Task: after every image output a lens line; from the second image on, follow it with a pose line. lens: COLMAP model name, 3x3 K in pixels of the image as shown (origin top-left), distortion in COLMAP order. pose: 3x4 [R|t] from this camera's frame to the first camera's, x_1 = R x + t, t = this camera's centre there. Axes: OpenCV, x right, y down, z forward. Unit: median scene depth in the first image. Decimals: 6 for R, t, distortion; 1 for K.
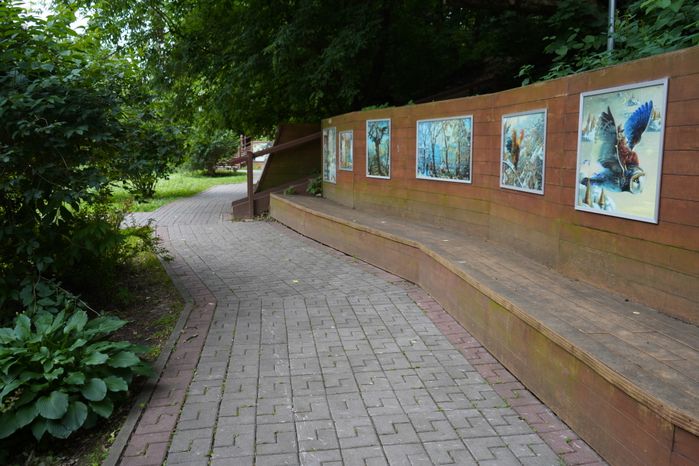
lens RADIAL K [[564.8, 0, 348.5], [0, 564.8, 232.5], [0, 0, 1]] dist [0.002632, 0.001991]
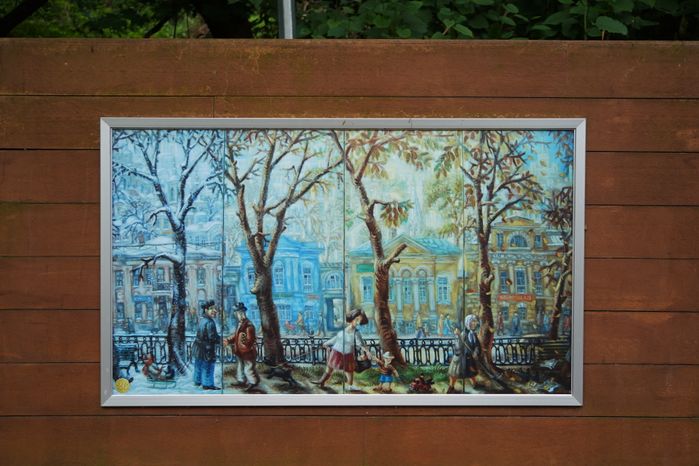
lens RADIAL K [[860.9, 0, 349.4], [0, 860.9, 235.1], [0, 0, 1]] dist [0.000322, 0.000000]
pose [[0.364176, 0.018191, 0.931152, -0.139907], [0.135127, 0.988198, -0.072154, -0.132659], [-0.921475, 0.152101, 0.357420, 0.876367]]
